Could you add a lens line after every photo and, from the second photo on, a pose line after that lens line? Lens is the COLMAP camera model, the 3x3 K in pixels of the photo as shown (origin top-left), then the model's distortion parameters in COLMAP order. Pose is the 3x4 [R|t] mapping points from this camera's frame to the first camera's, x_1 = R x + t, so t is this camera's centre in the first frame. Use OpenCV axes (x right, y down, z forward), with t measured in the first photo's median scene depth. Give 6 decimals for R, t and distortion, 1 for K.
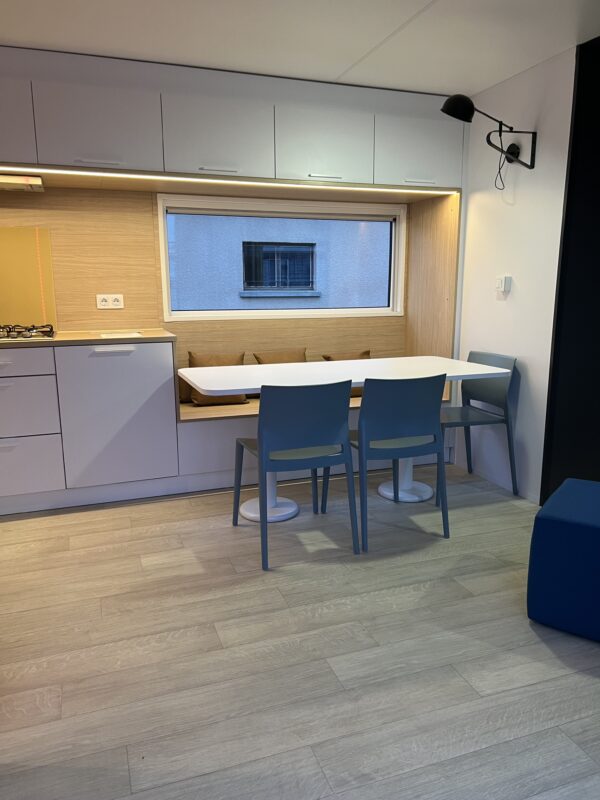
lens RADIAL K [[600.9, 0, 304.5], [0, 600.9, 405.0], [0, 0, 1]] dist [0.042031, -0.048332]
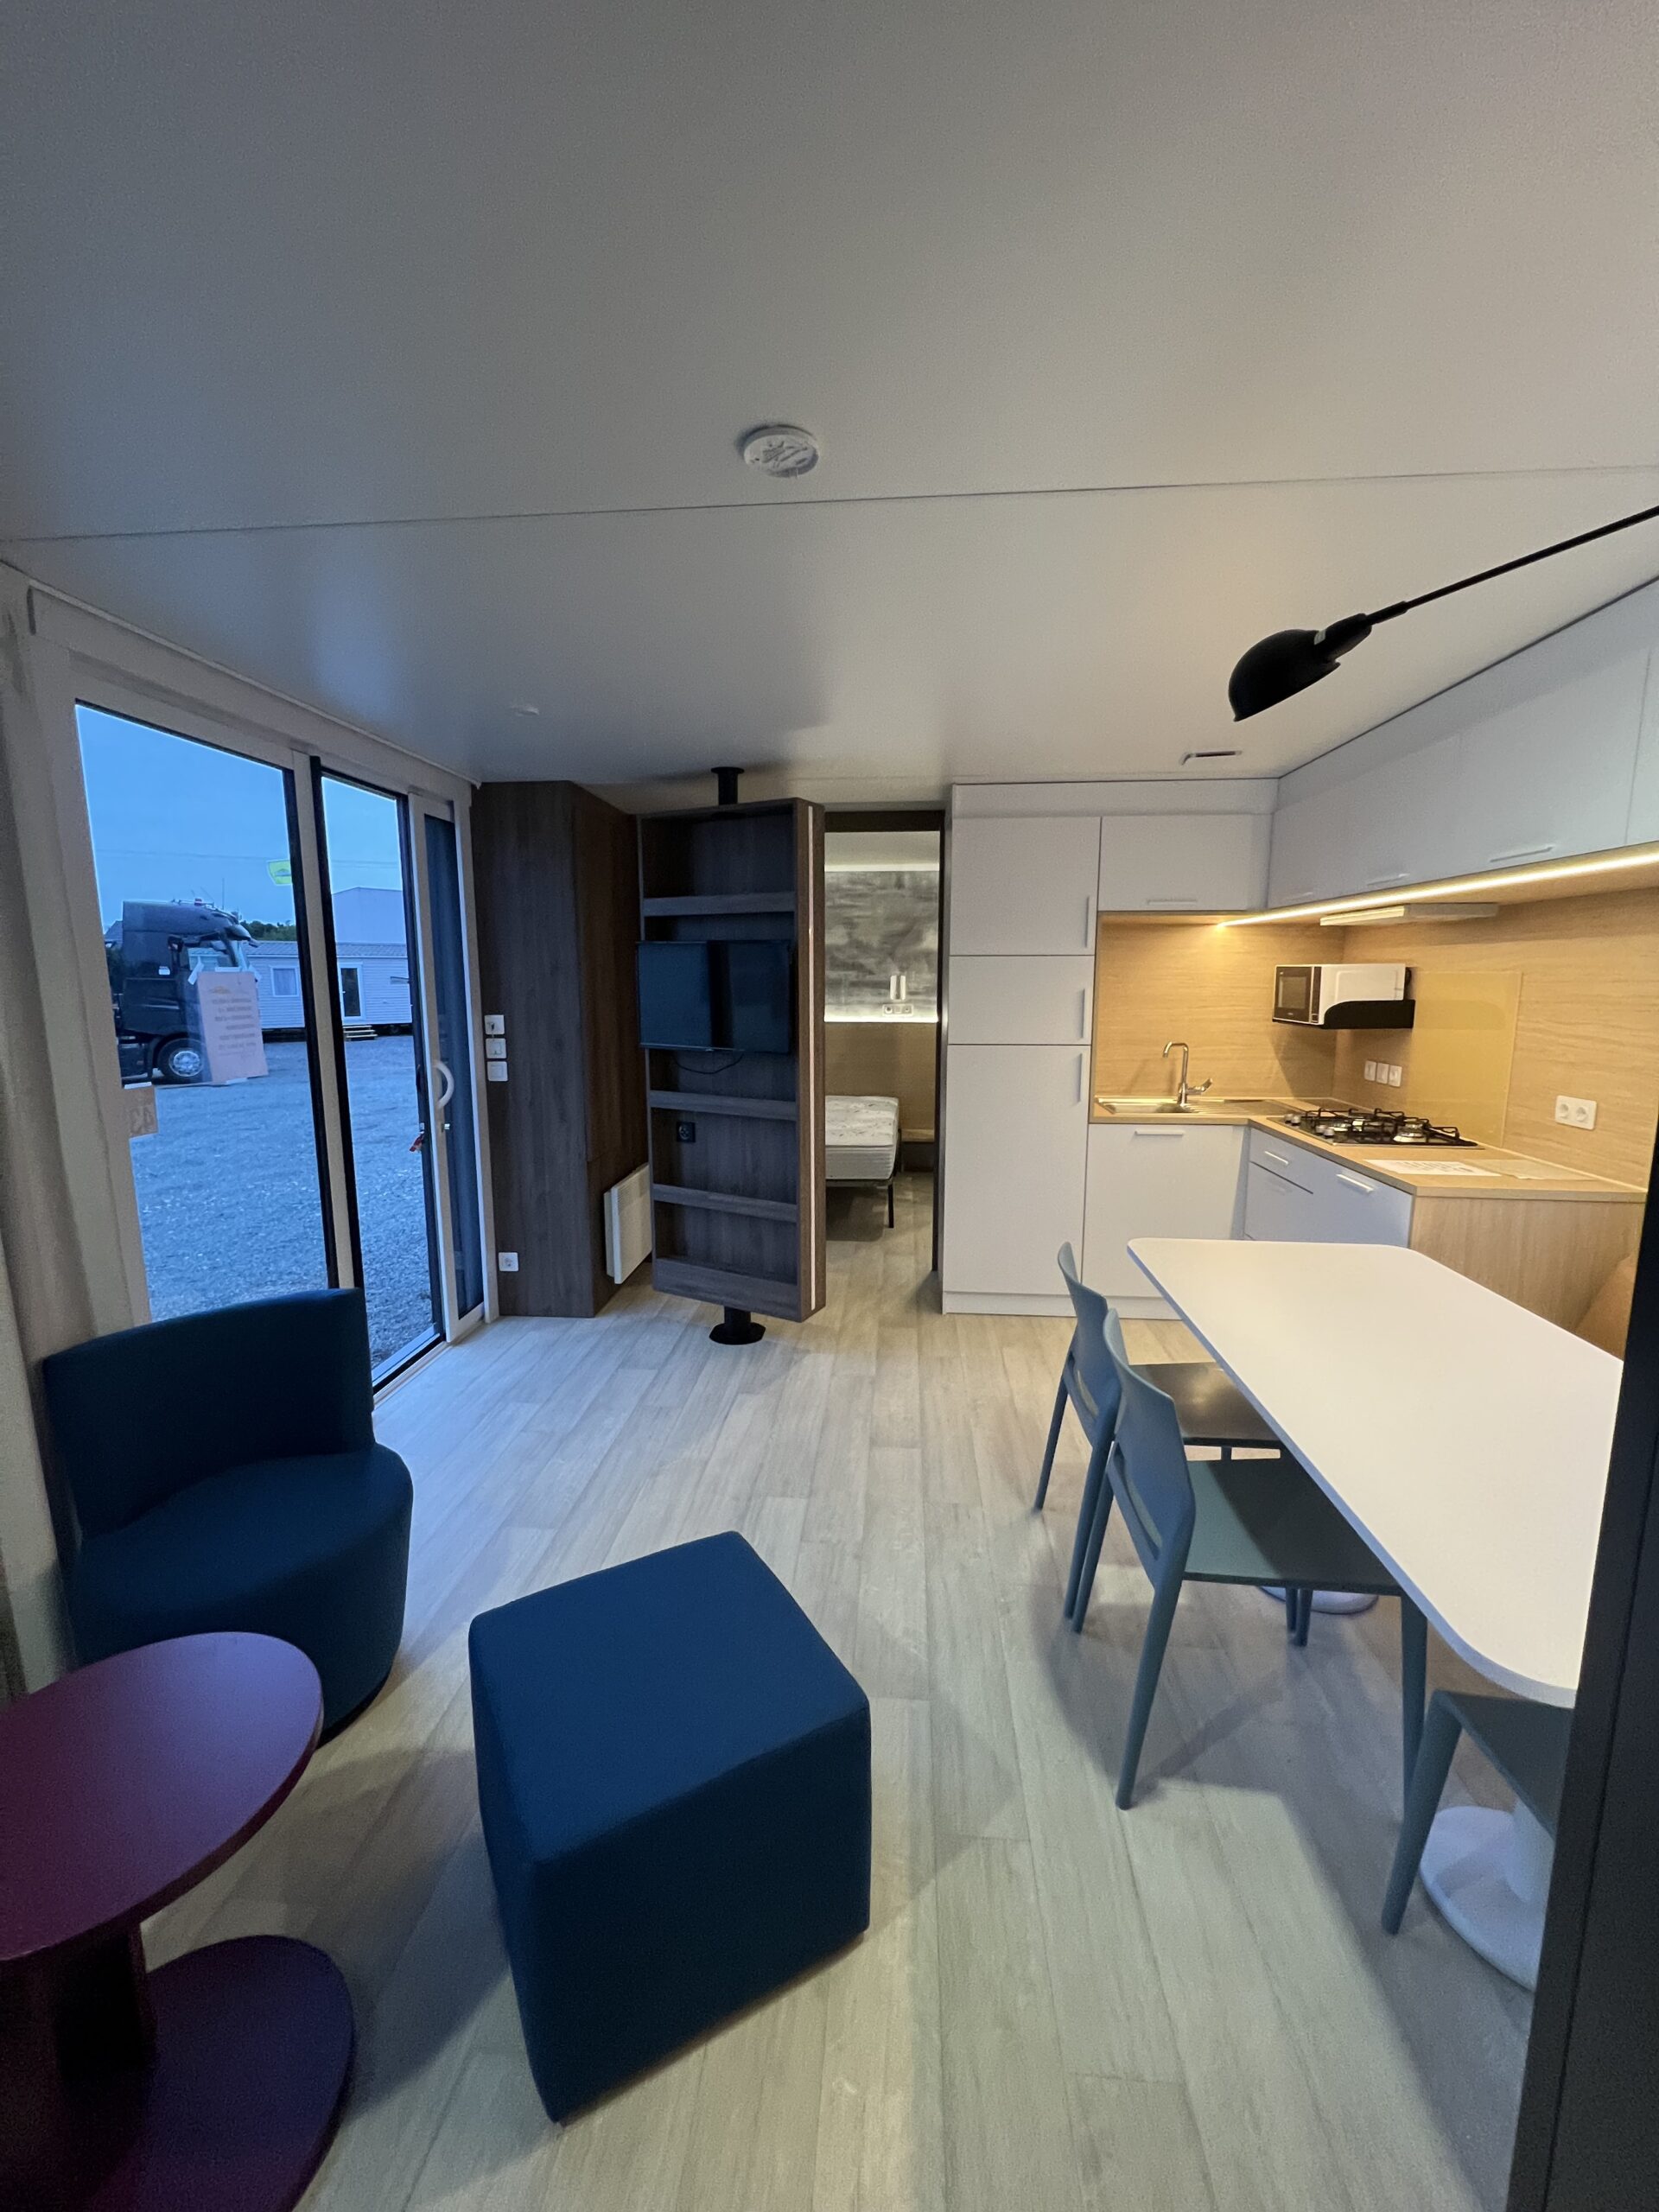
lens RADIAL K [[885.7, 0, 829.6], [0, 885.7, 1108.9], [0, 0, 1]] dist [-0.001250, -0.000602]
pose [[-0.420456, 0.139635, -0.896504, 0.713025], [-0.179417, 0.955780, 0.233013, -0.282171], [0.889396, 0.258819, -0.376811, 0.879305]]
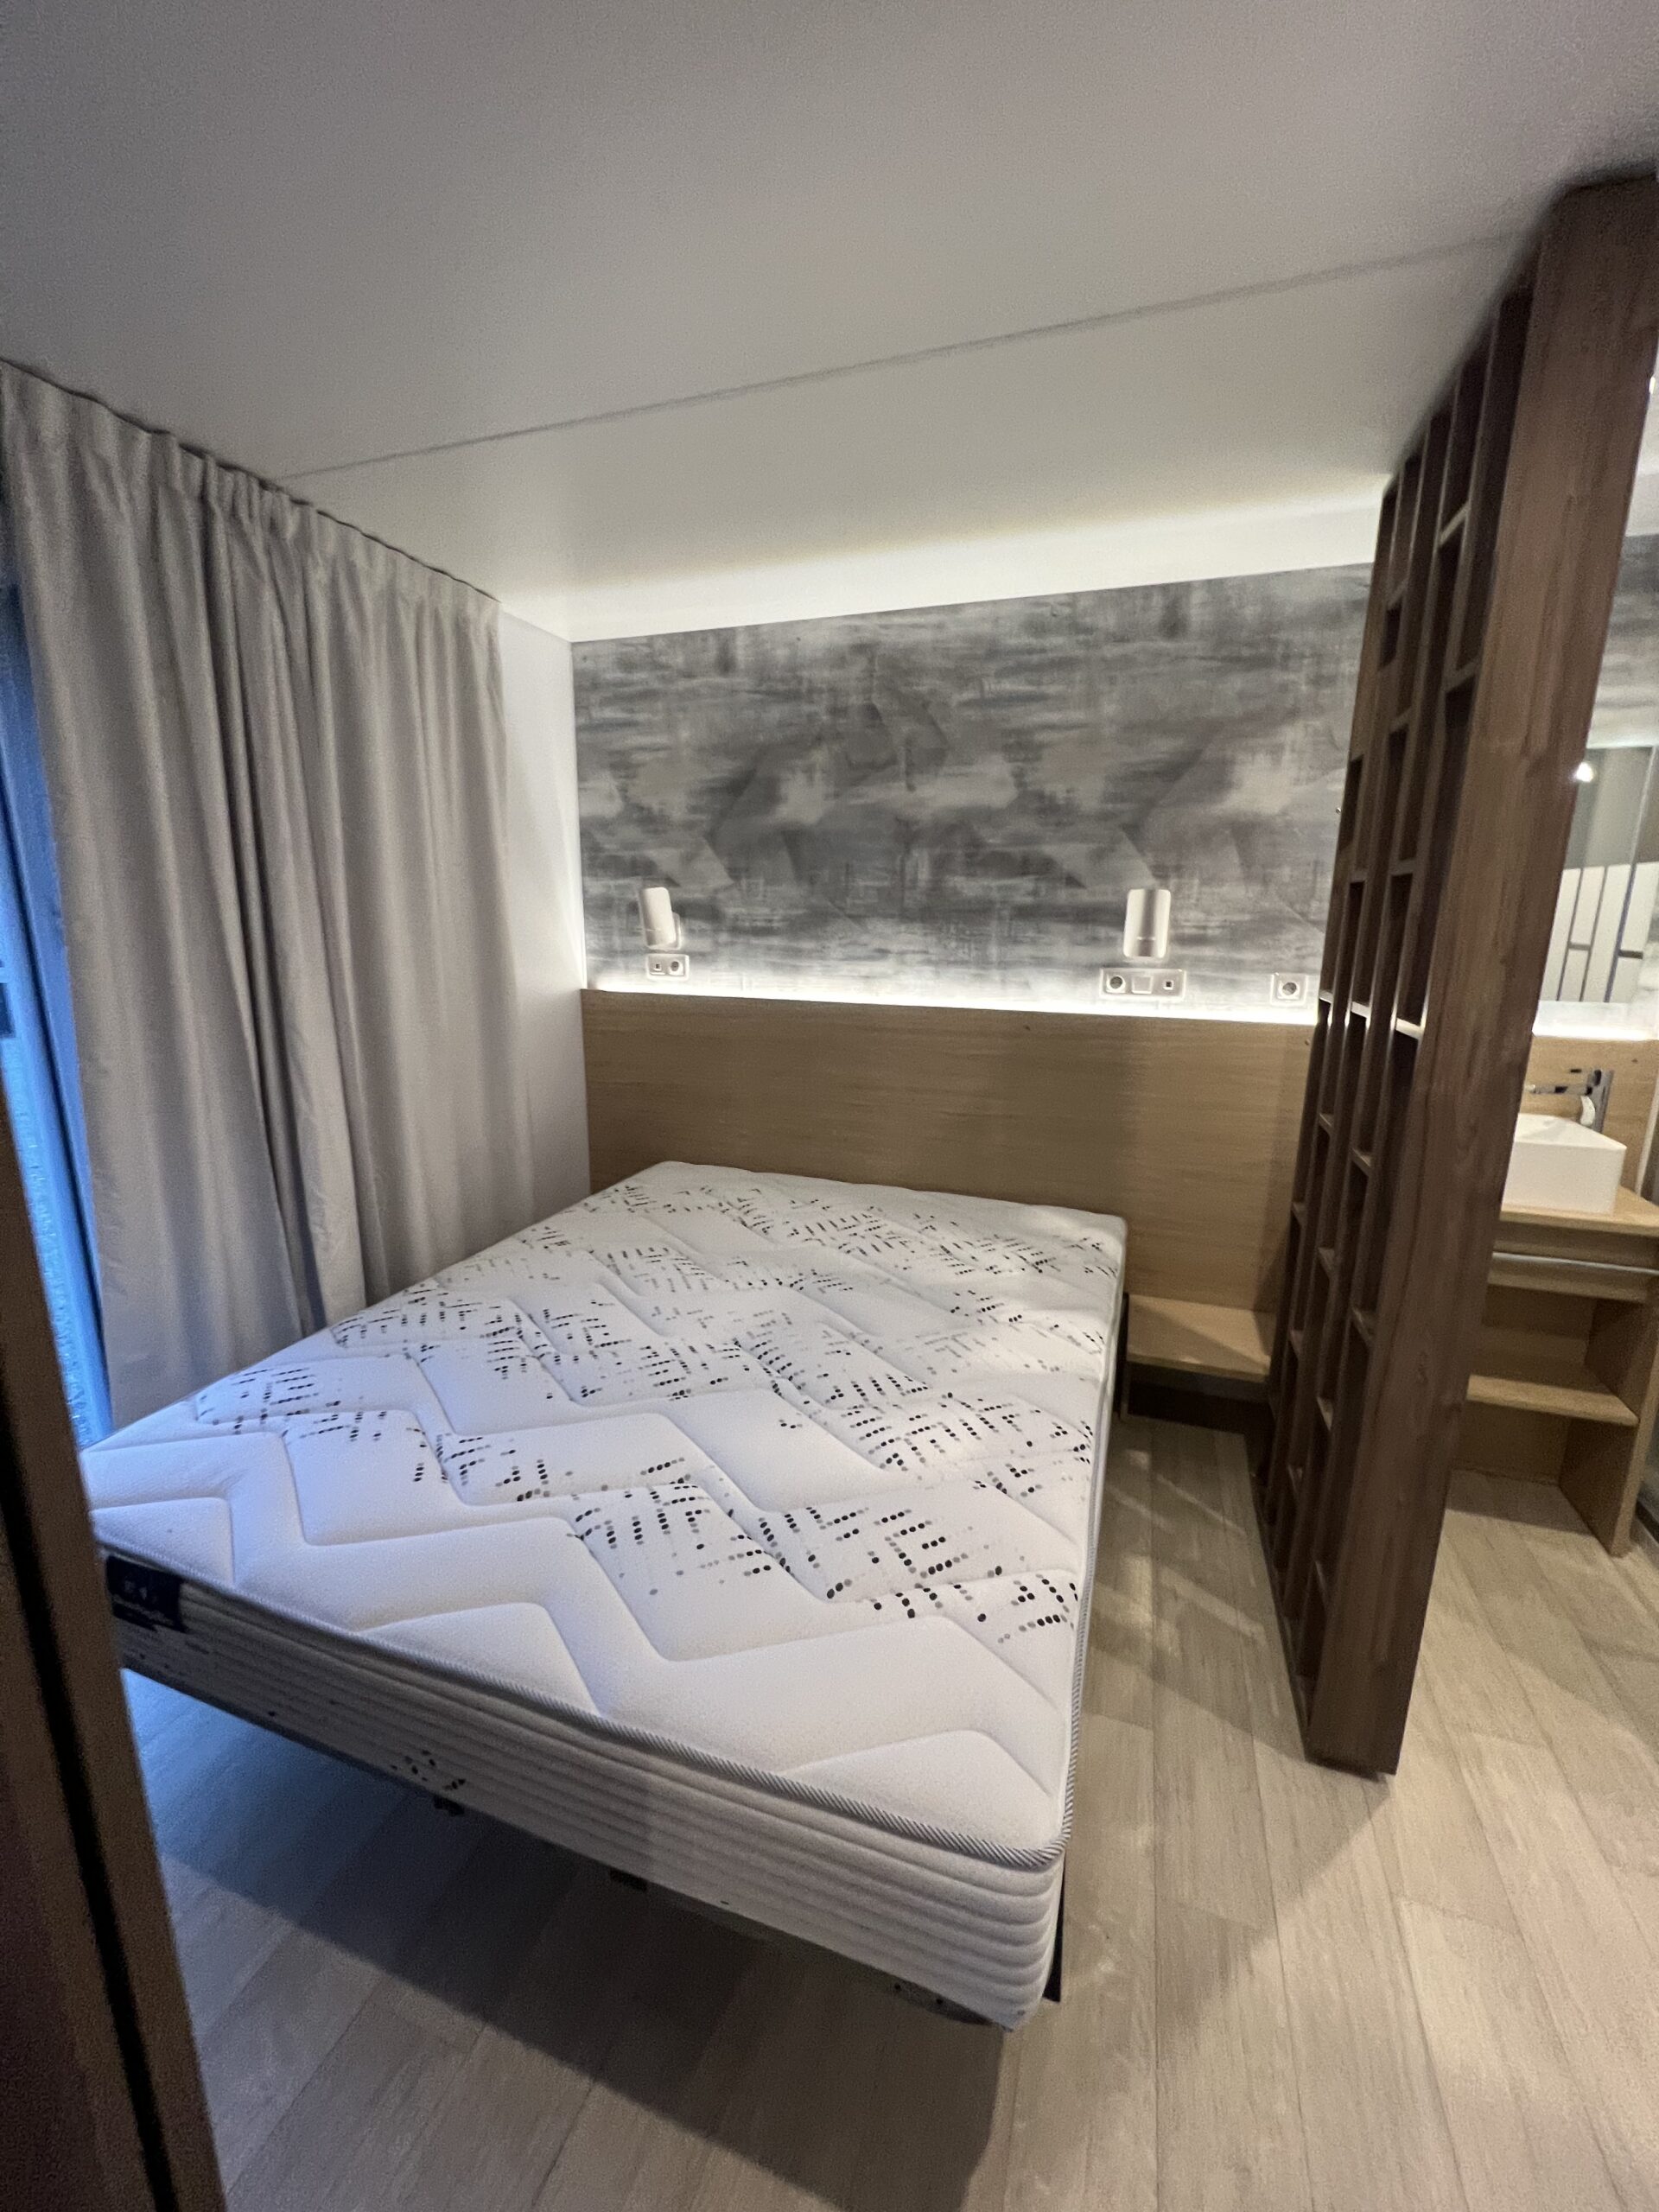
lens RADIAL K [[885.7, 0, 838.0], [0, 885.7, 1106.9], [0, 0, 1]] dist [-0.001250, -0.000602]
pose [[-0.627951, 0.158407, -0.761961, -0.576668], [-0.167545, 0.928593, 0.331126, -0.151032], [0.760004, 0.335594, -0.556571, 0.406952]]
